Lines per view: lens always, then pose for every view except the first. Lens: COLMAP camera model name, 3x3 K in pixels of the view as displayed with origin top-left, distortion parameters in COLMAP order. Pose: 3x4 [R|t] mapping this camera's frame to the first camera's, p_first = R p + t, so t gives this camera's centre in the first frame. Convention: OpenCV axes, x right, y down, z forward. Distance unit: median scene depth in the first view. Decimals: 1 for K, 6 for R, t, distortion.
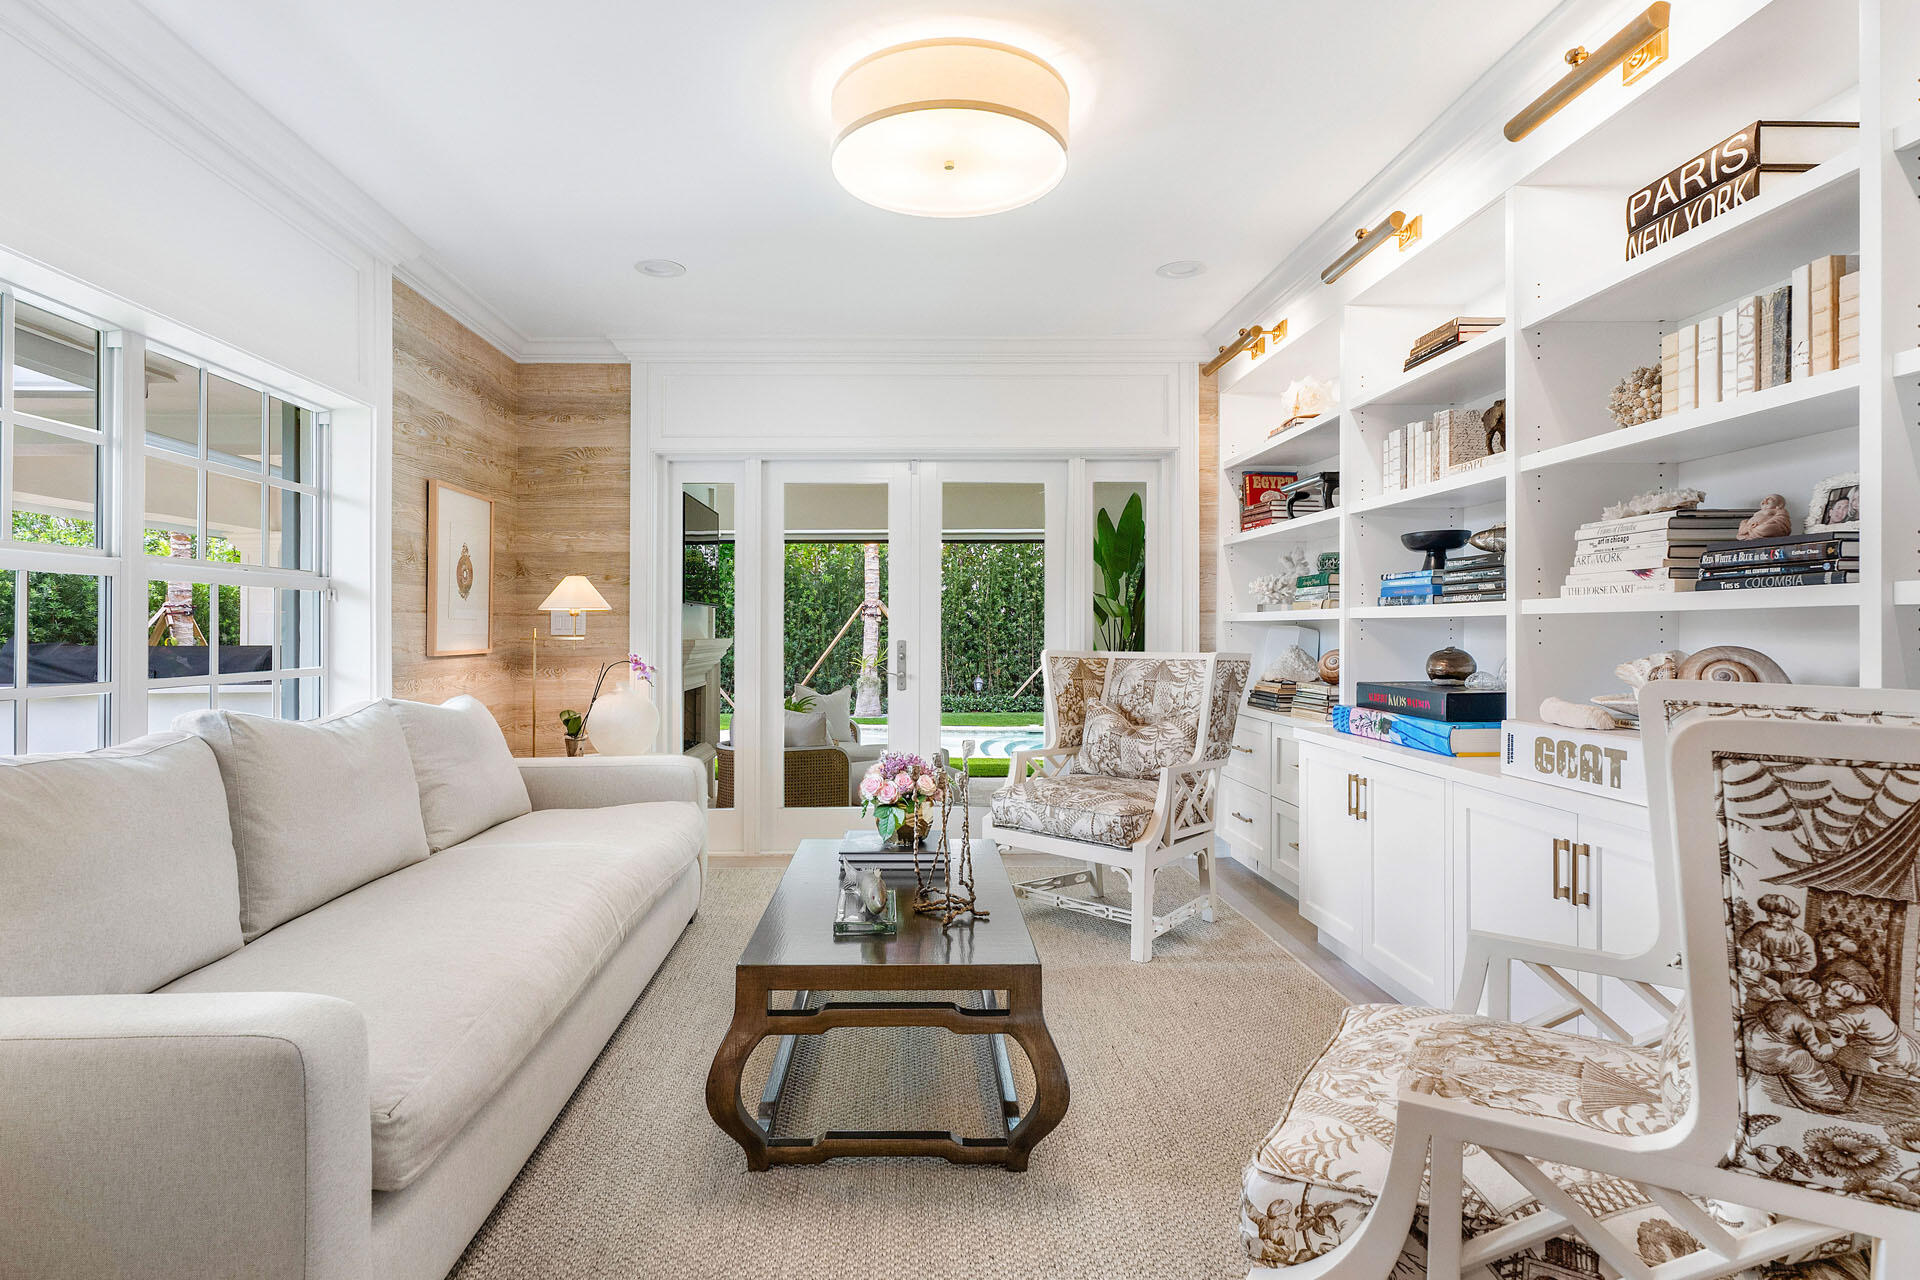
lens RADIAL K [[1033.1, 0, 954.9], [0, 1033.1, 622.9], [0, 0, 1]] dist [-0.005289, 0.002888]
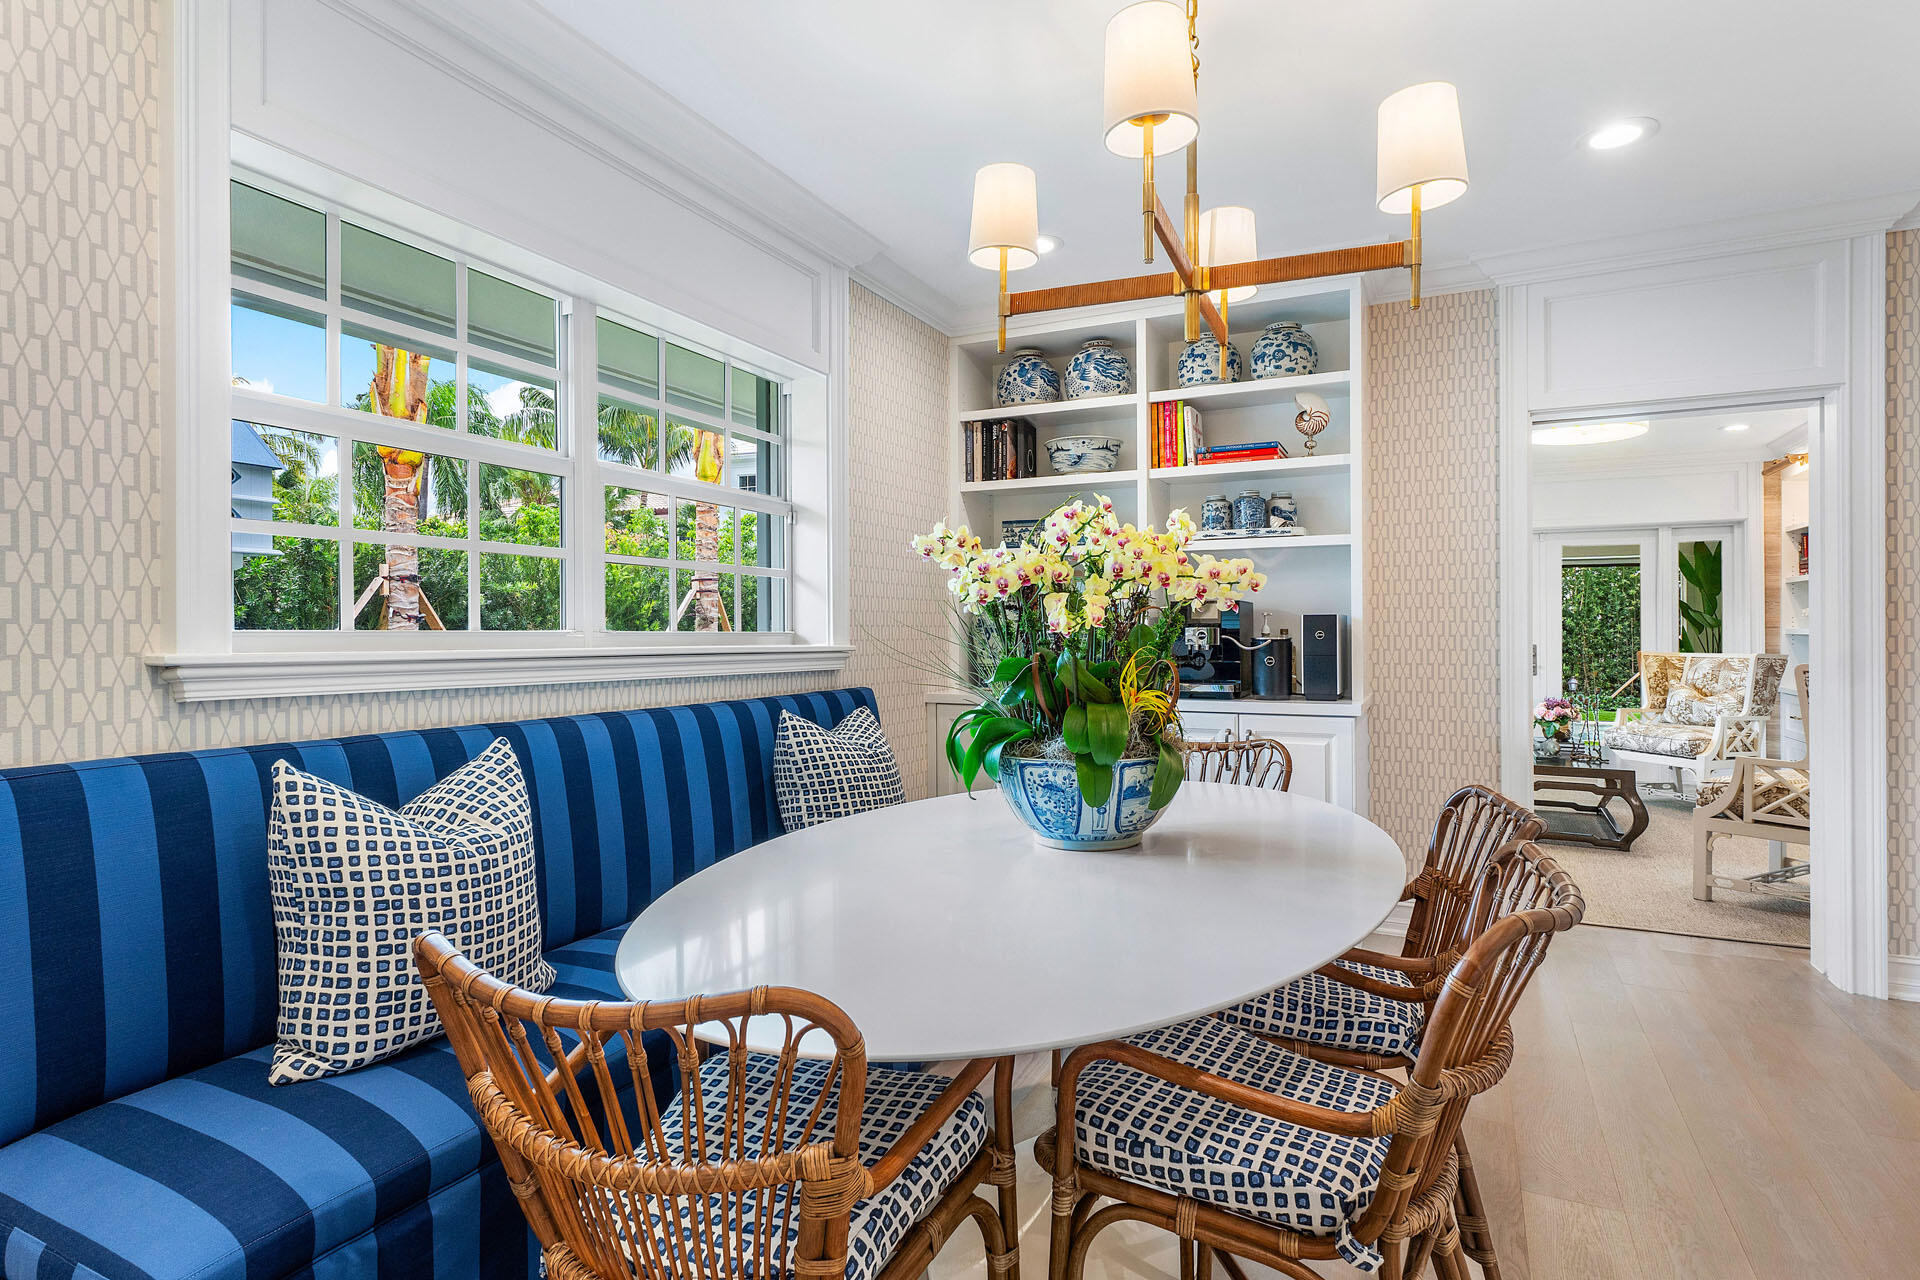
lens RADIAL K [[957.3, 0, 973.9], [0, 957.3, 626.4], [0, 0, 1]] dist [-0.002623, 0.001753]
pose [[0.863693, -0.003264, -0.504008, -0.067181], [0.003109, 0.999995, -0.001149, -0.016754], [0.504009, -0.000574, 0.863698, -0.926571]]
